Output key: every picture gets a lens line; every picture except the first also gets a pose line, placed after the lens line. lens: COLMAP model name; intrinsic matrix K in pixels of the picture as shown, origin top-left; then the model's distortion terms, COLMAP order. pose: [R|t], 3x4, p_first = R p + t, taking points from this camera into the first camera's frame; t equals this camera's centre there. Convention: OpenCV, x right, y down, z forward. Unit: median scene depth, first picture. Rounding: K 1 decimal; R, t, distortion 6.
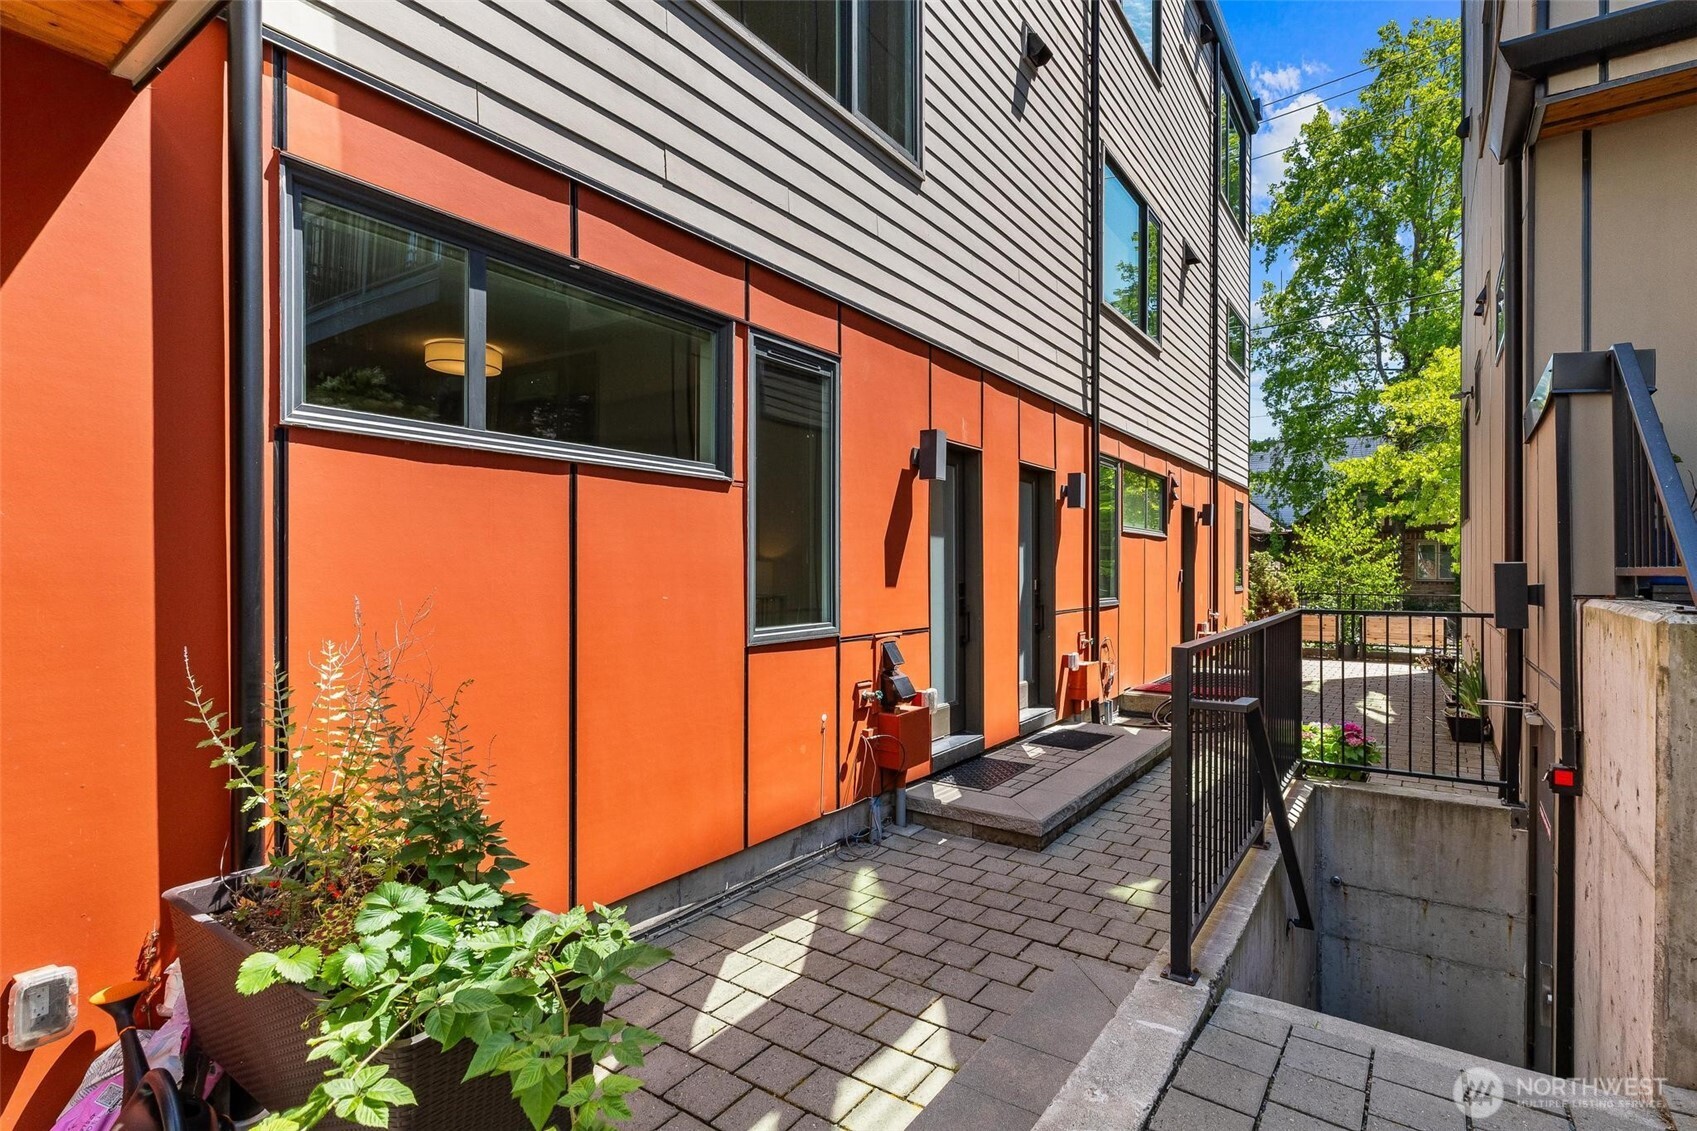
lens RADIAL K [[824.1, 0, 850.1], [0, 824.1, 576.1], [0, 0, 1]] dist [0.006834, 0.001165]
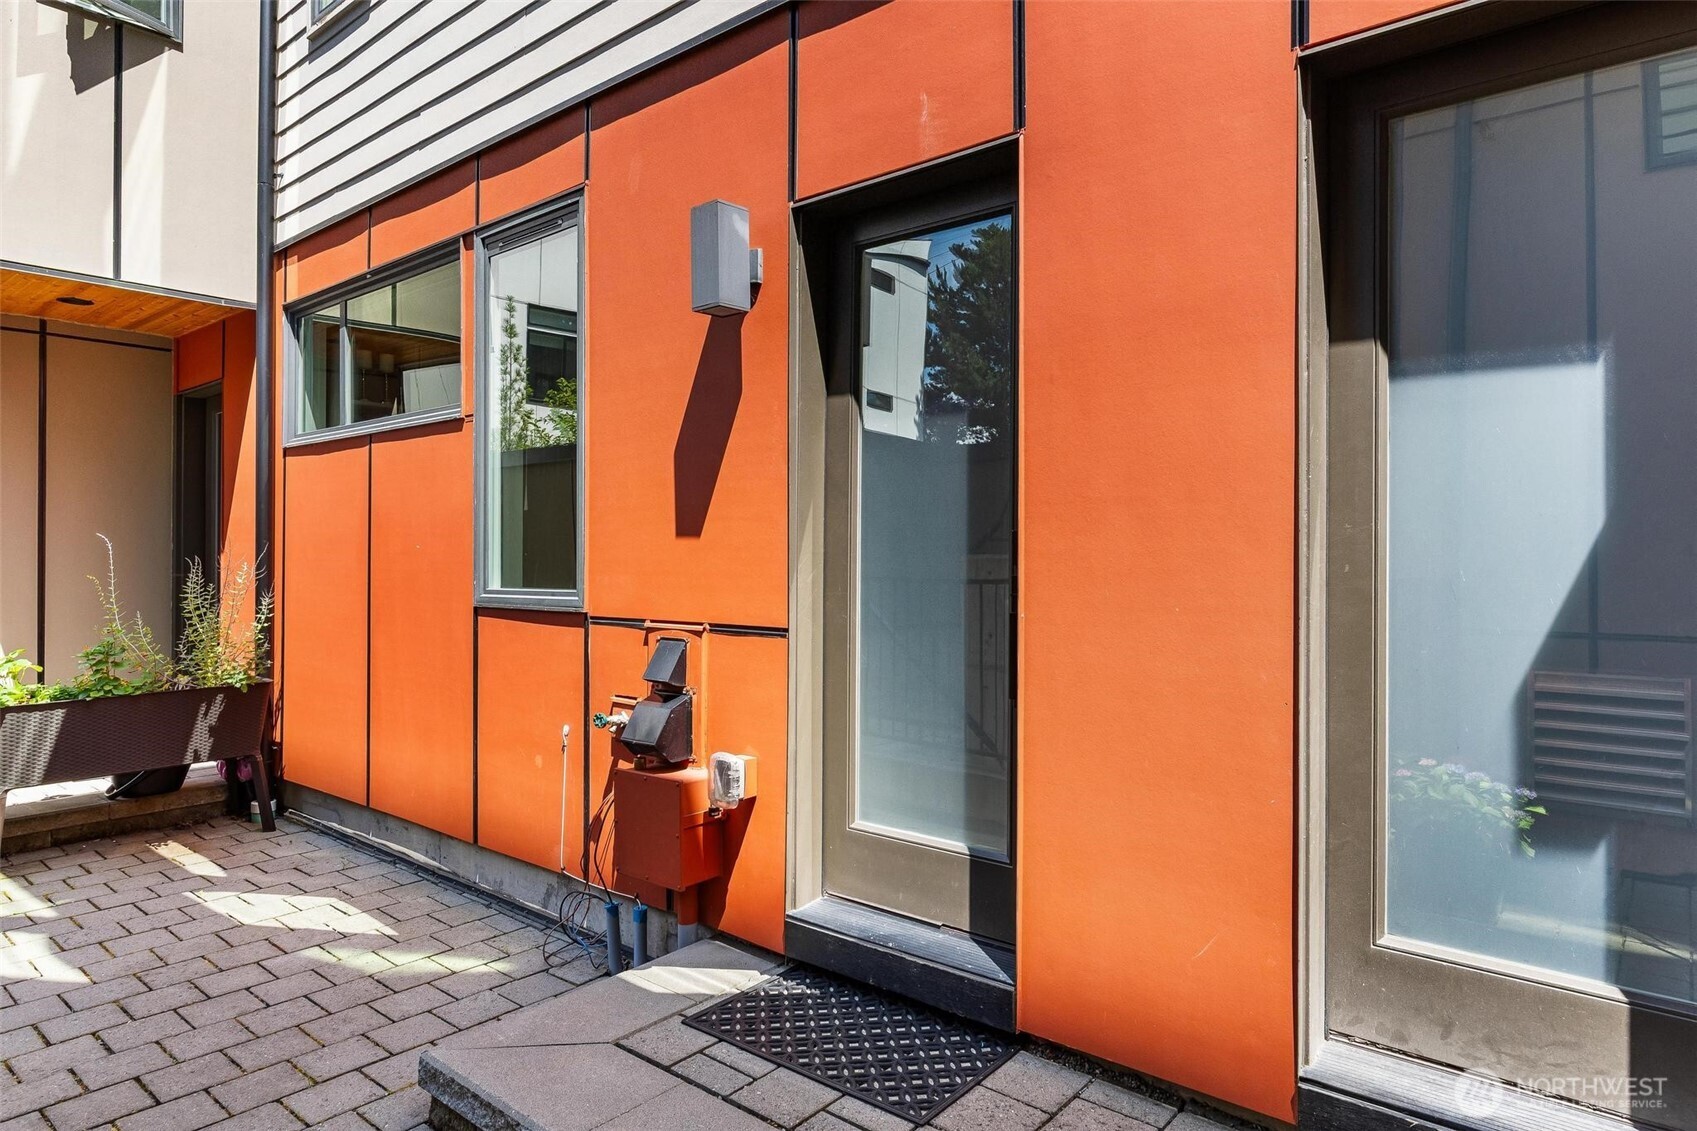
lens RADIAL K [[1014.6, 0, 875.0], [0, 1014.6, 533.8], [0, 0, 1]] dist [-0.002817, -0.001011]
pose [[-0.081580, -0.011873, -0.996596, 0.878886], [0.002656, 0.999923, -0.012130, 0.024047], [0.996663, -0.003637, -0.081543, 1.484966]]
